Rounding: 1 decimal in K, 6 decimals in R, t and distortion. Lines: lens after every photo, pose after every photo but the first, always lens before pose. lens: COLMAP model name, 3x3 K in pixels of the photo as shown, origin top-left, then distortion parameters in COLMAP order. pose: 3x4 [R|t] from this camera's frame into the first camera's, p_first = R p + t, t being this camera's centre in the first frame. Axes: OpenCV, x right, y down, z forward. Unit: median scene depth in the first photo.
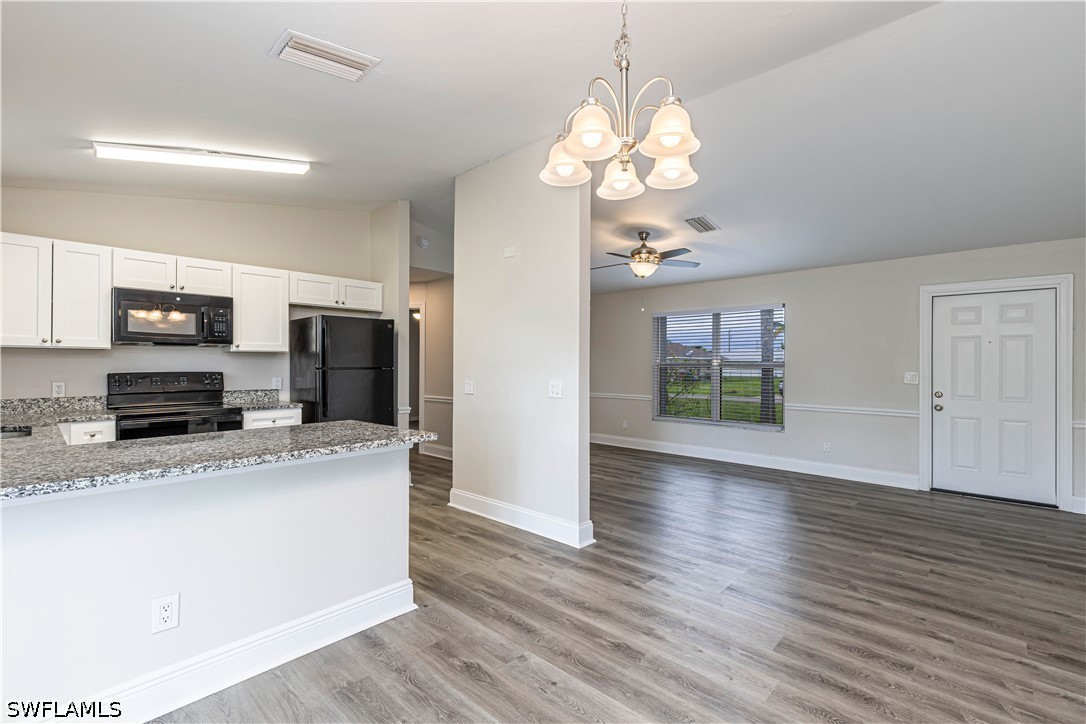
lens RADIAL K [[485.0, 0, 552.1], [0, 485.0, 364.4], [0, 0, 1]] dist [0.007955, -0.000974]
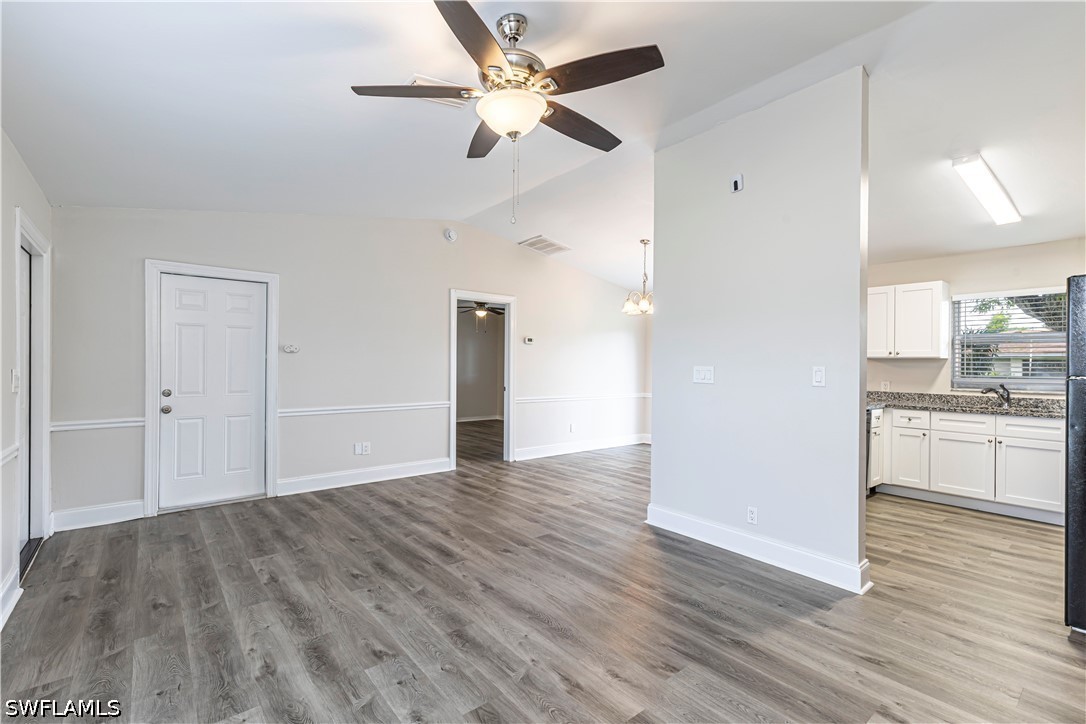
lens RADIAL K [[485.0, 0, 551.4], [0, 485.0, 364.1], [0, 0, 1]] dist [0.007955, -0.000974]
pose [[-0.991024, -0.014333, 0.132912, 0.154425], [-0.014690, 0.999891, -0.001704, 0.002941], [-0.132873, -0.003641, -0.991126, 2.061985]]
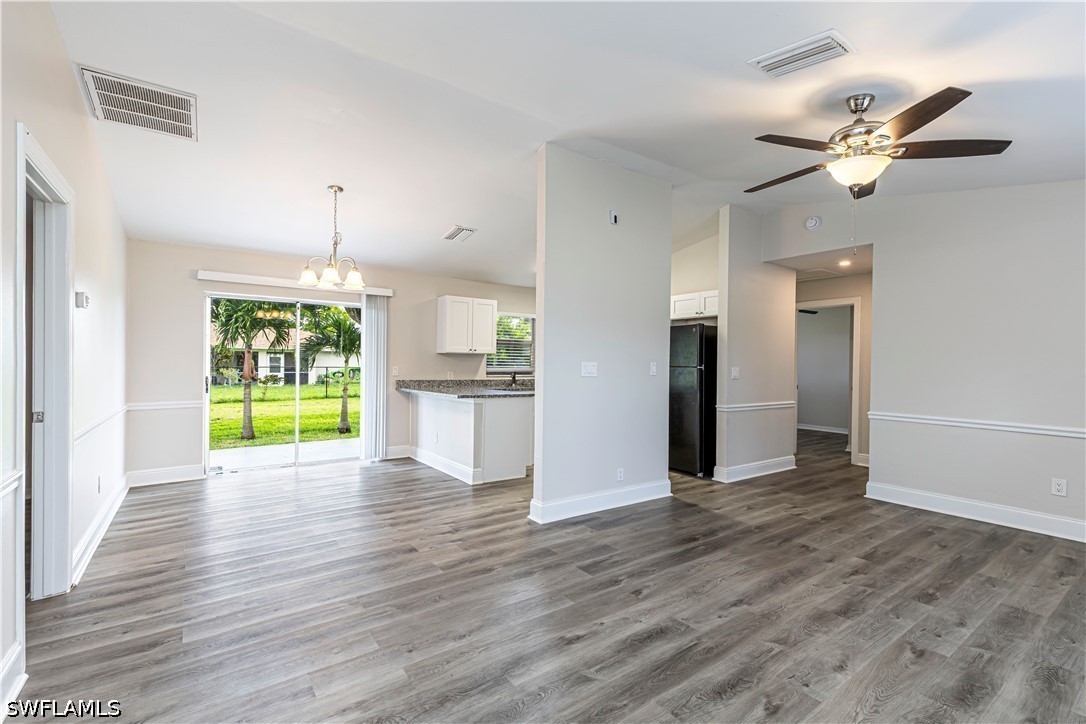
lens RADIAL K [[485.0, 0, 549.5], [0, 485.0, 364.8], [0, 0, 1]] dist [0.007955, -0.000974]
pose [[-0.197976, -0.003661, -0.980200, 1.105229], [-0.011500, 0.999933, -0.001412, 0.009871], [0.980139, 0.010993, -0.198005, 1.181205]]
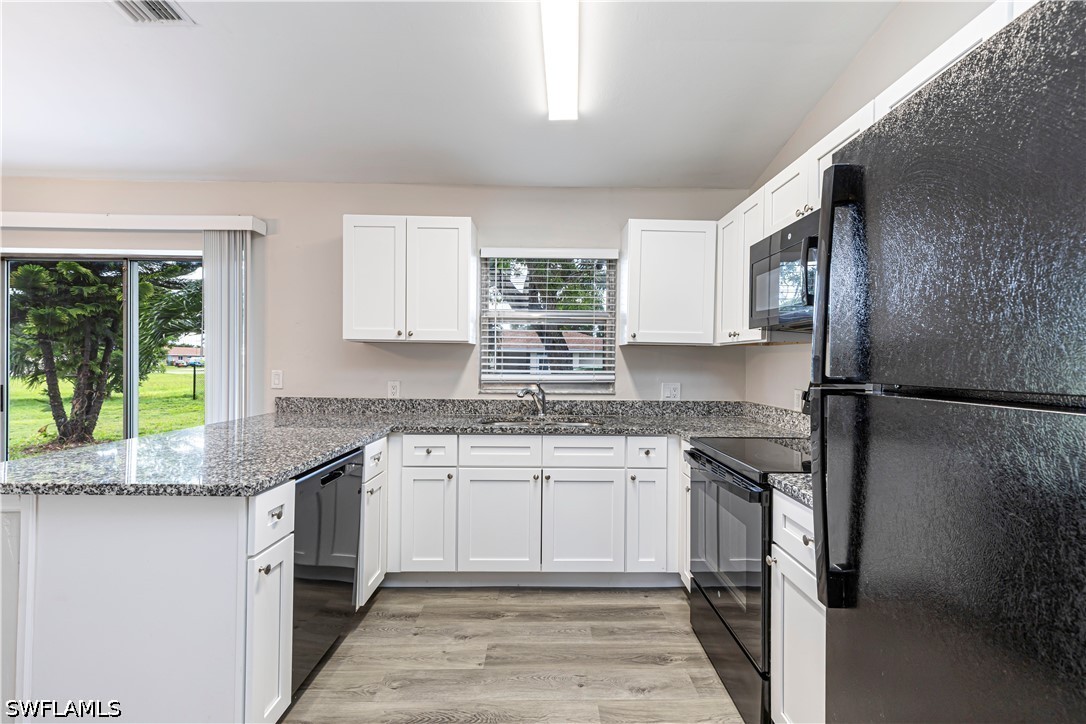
lens RADIAL K [[485.0, 0, 546.1], [0, 485.0, 362.6], [0, 0, 1]] dist [0.007955, -0.000974]
pose [[-0.729568, -0.008919, -0.683850, -0.259134], [-0.011232, 0.999936, -0.001059, 0.001098], [0.683816, 0.006908, -0.729622, 1.285001]]
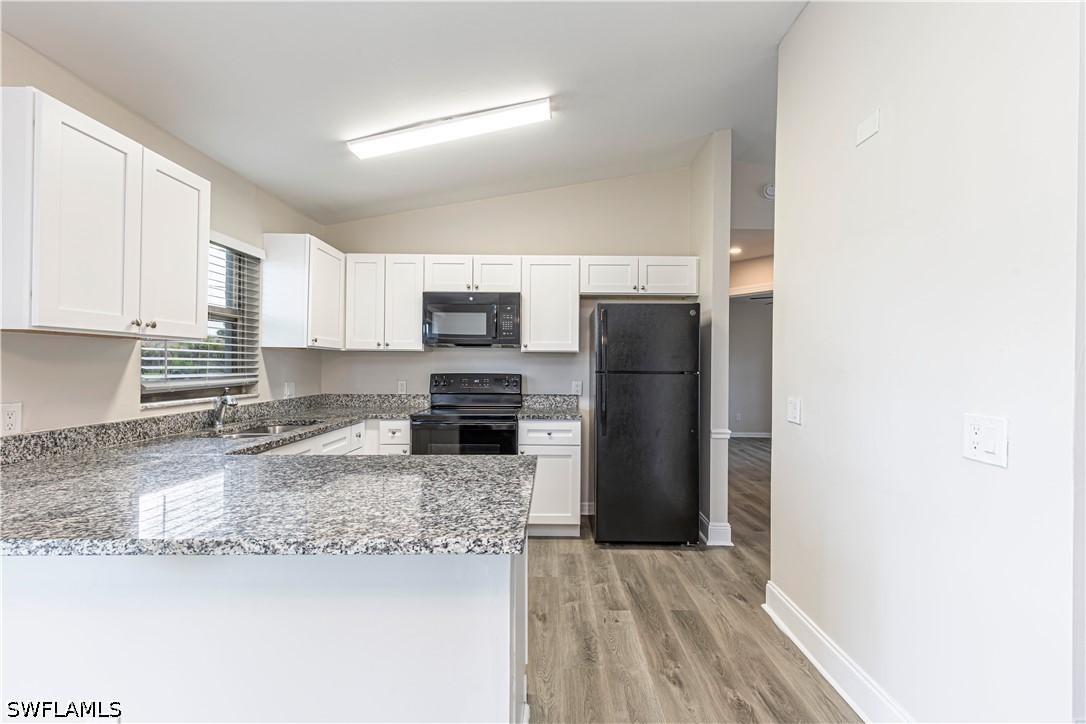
lens RADIAL K [[485.0, 0, 550.4], [0, 485.0, 363.1], [0, 0, 1]] dist [0.007955, -0.000974]
pose [[0.679045, 0.001588, -0.734095, 0.053682], [-0.005916, 0.999977, -0.003309, -0.003696], [0.734072, 0.006590, 0.679039, 0.493541]]
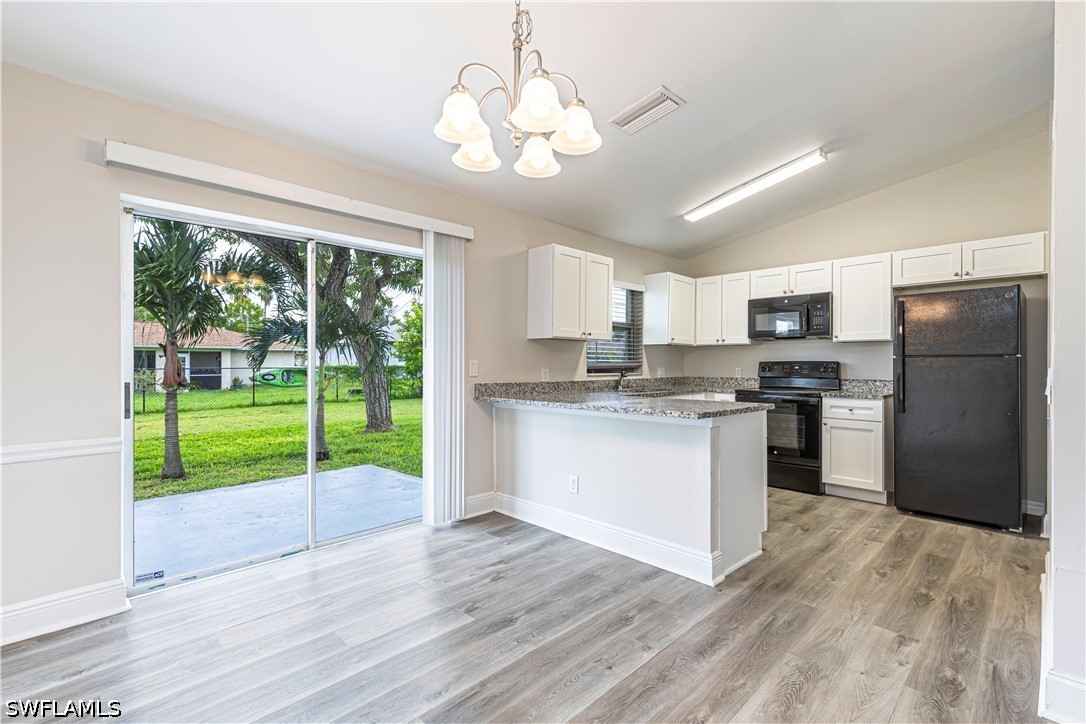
lens RADIAL K [[485.0, 0, 550.1], [0, 485.0, 364.7], [0, 0, 1]] dist [0.007955, -0.000974]
pose [[-0.045136, -0.000585, -0.998981, 0.520475], [-0.001014, 0.999999, -0.000540, 0.029017], [0.998980, 0.000989, -0.045137, 0.493955]]
